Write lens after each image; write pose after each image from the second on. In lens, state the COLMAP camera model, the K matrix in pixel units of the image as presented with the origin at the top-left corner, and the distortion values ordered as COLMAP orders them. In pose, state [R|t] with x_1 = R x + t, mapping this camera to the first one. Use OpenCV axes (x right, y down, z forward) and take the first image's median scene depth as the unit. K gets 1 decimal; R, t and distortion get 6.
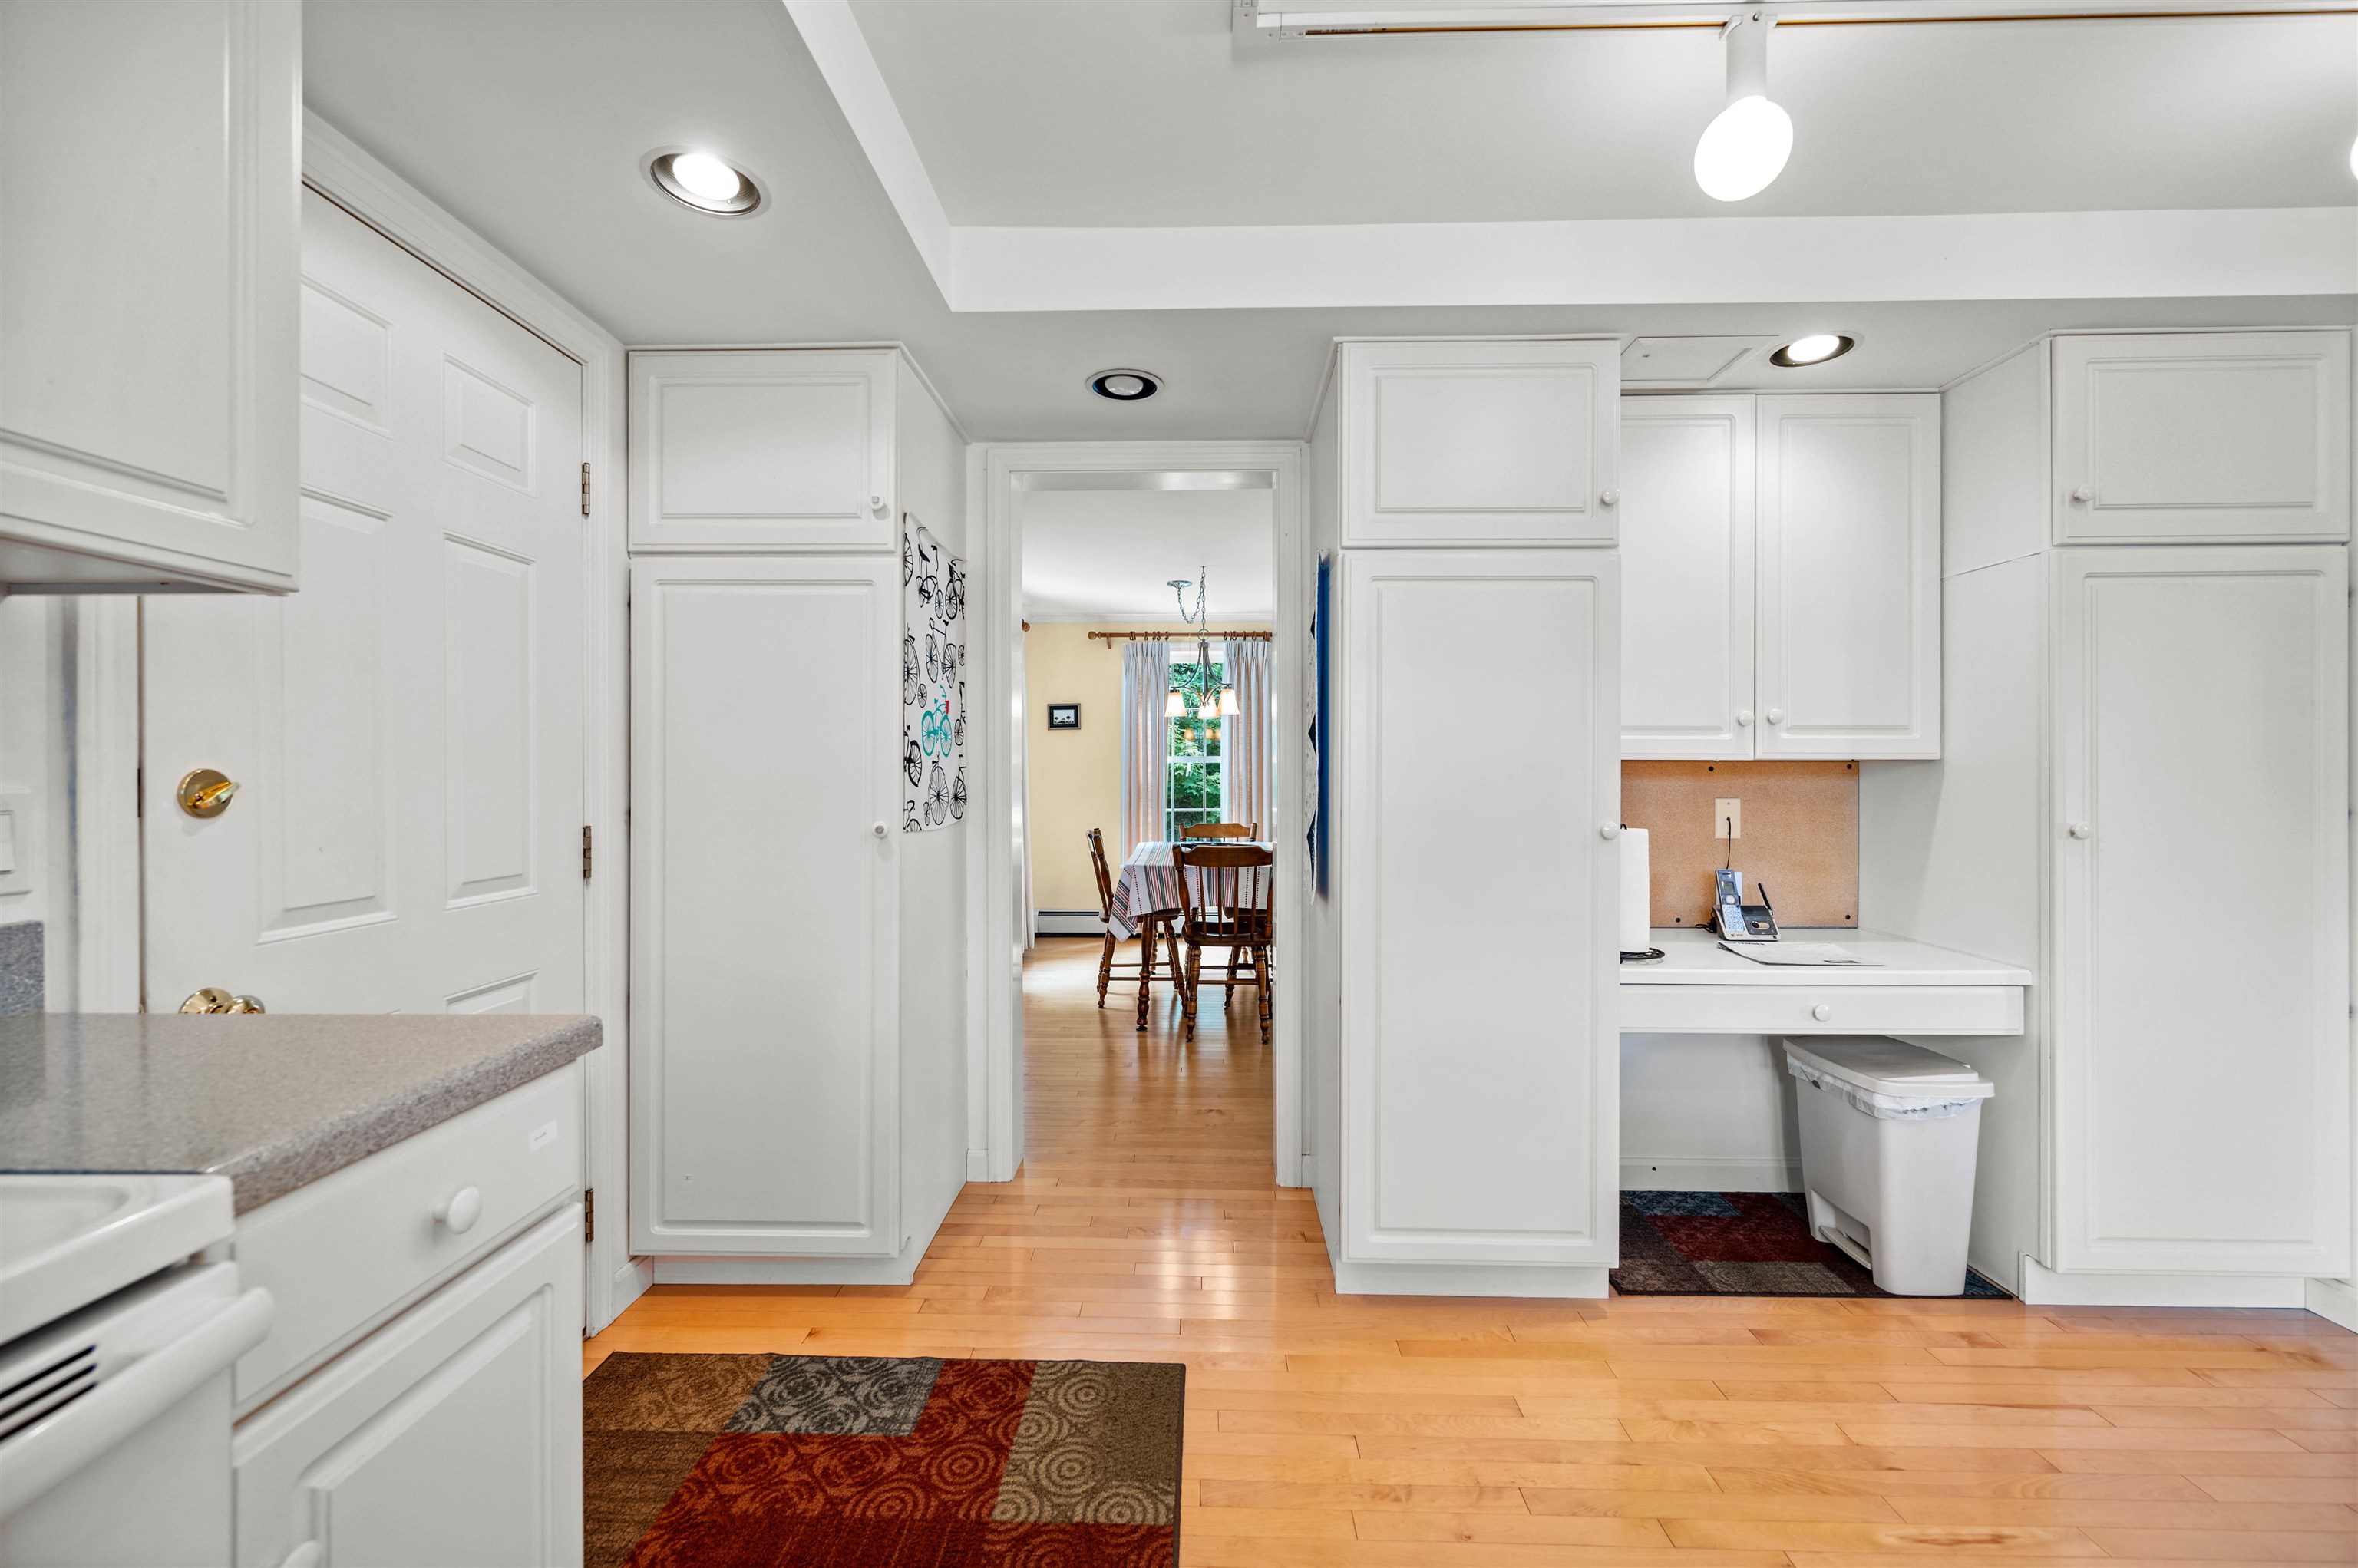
lens RADIAL K [[928.6, 0, 1179.2], [0, 928.6, 777.4], [0, 0, 1]] dist [-0.000010, -0.000020]
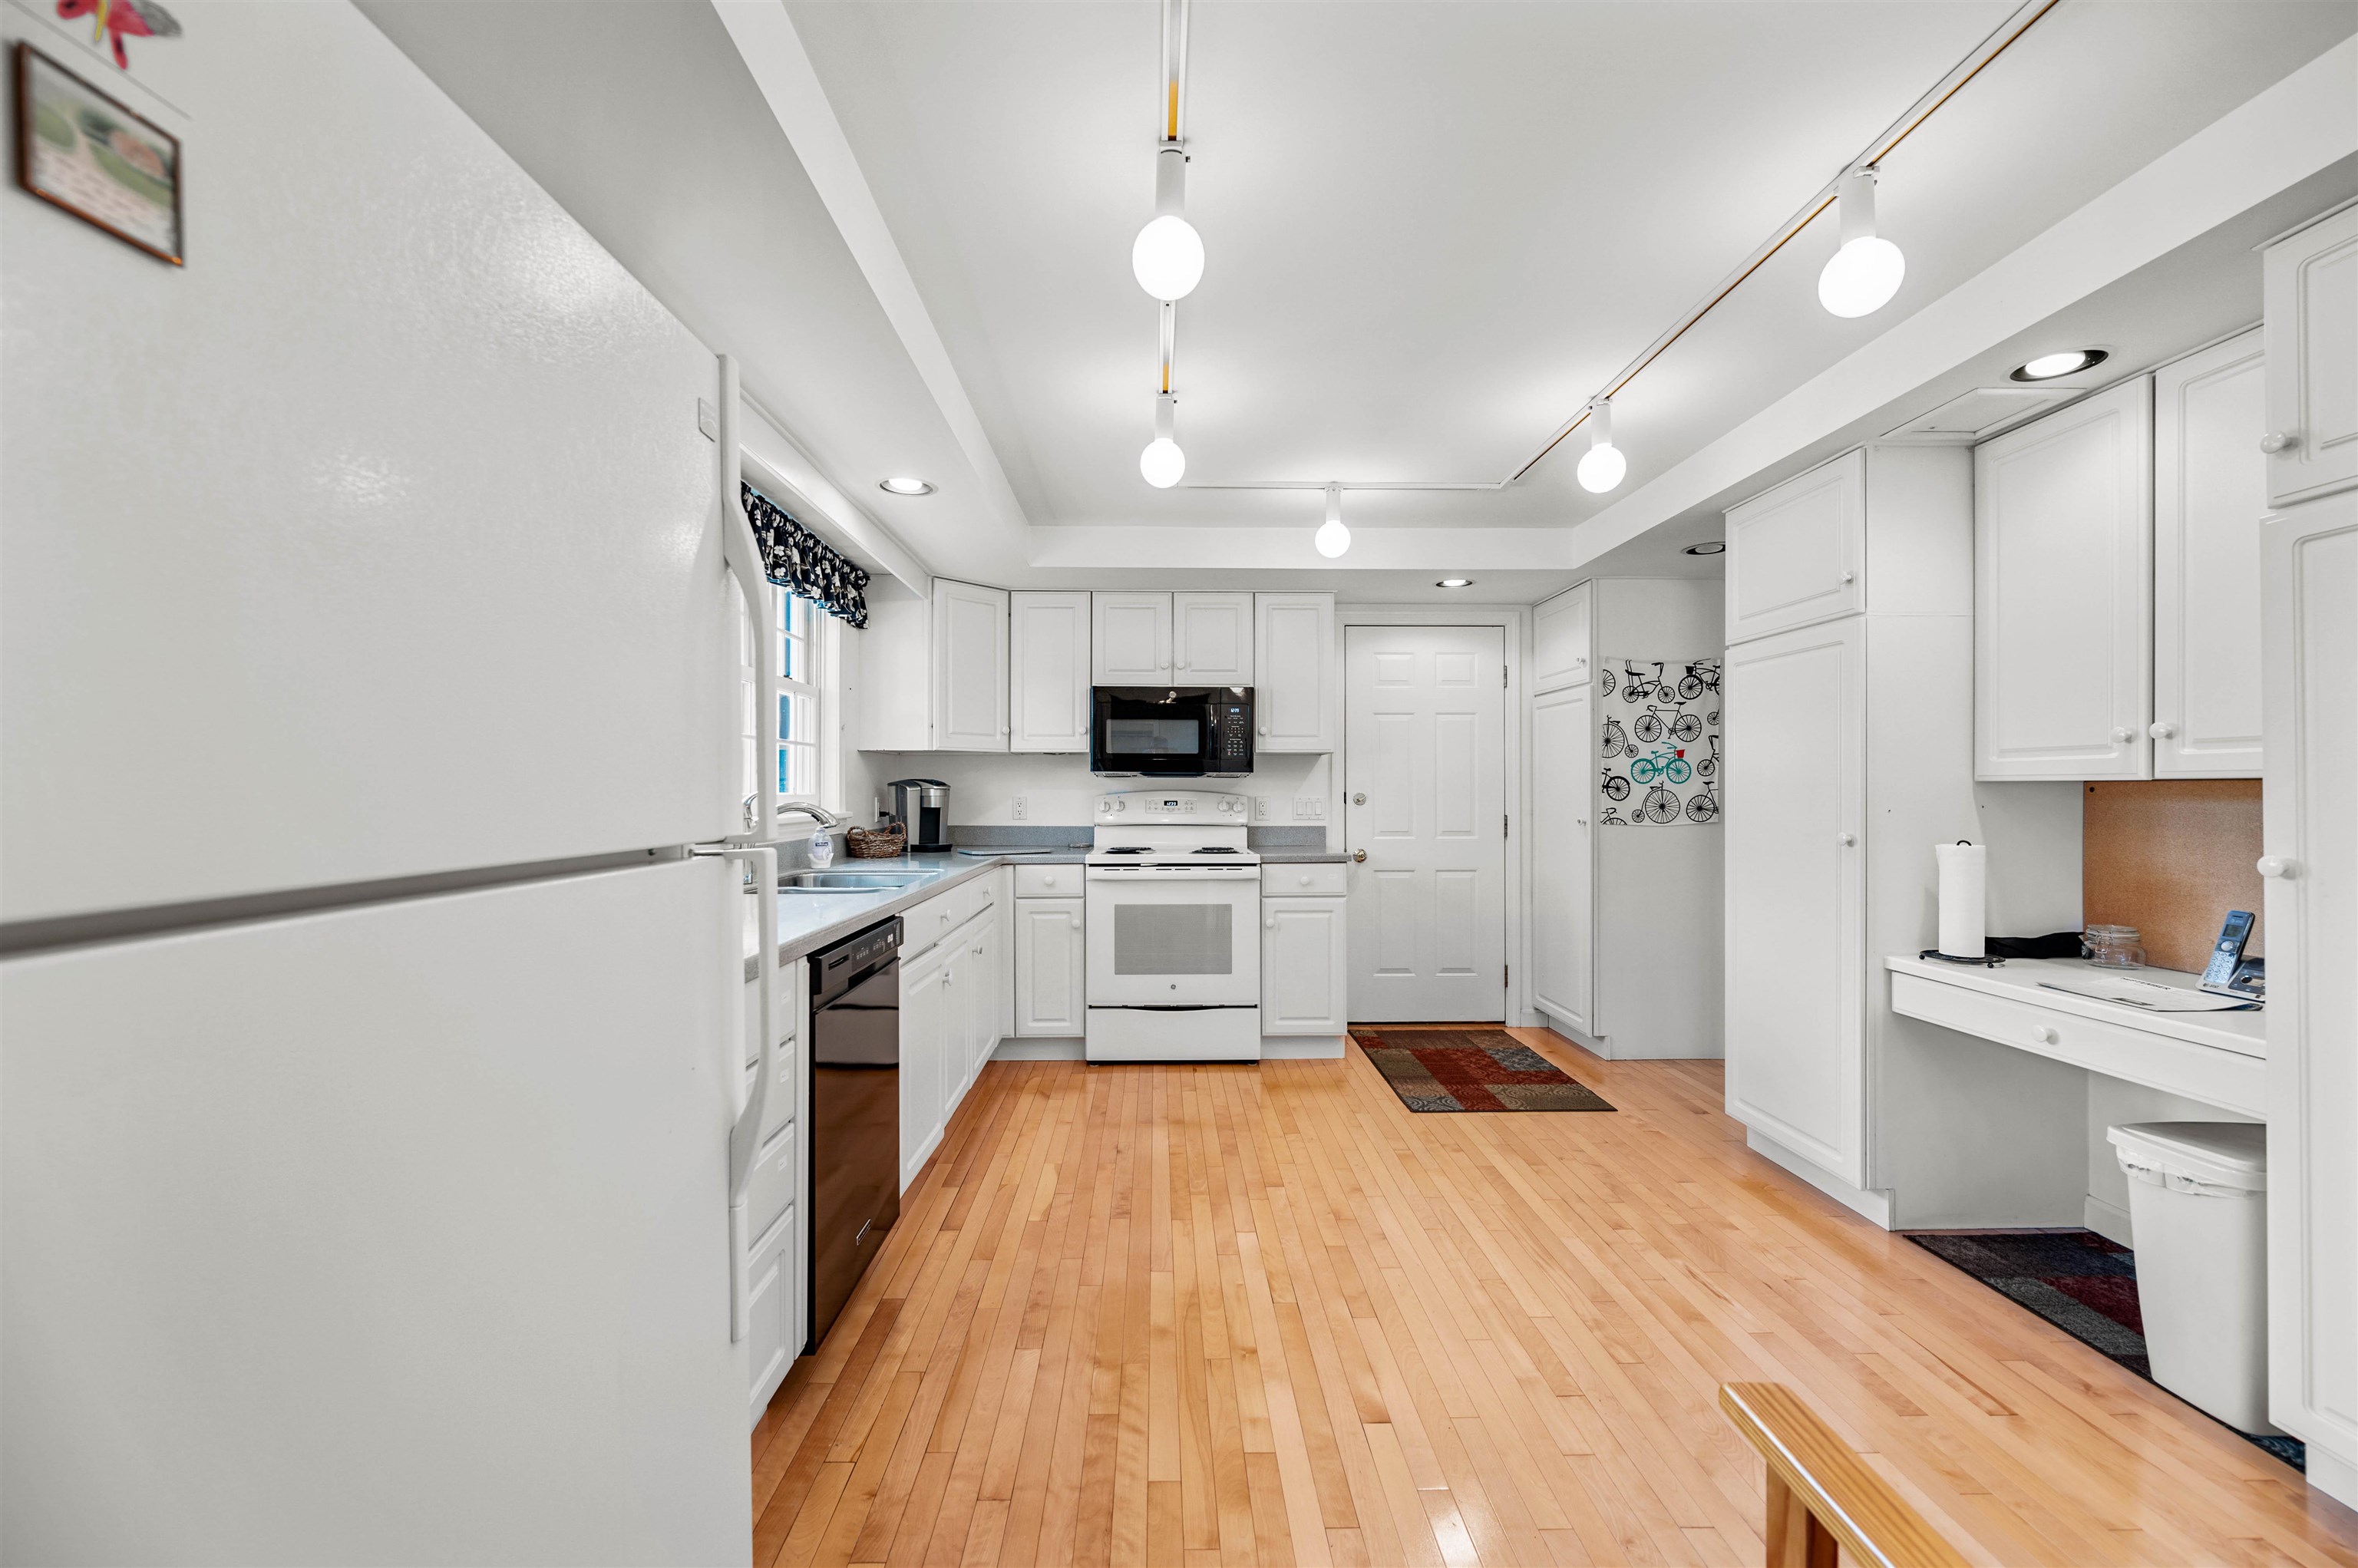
lens RADIAL K [[925.8, 0, 1177.1], [0, 925.8, 793.4], [0, 0, 1]] dist [0.000052, 0.000024]
pose [[0.048501, 0.000512, -0.998823, 1.755156], [-0.001813, 0.999998, 0.000425, -0.004845], [0.998821, 0.001790, 0.048502, 0.021768]]
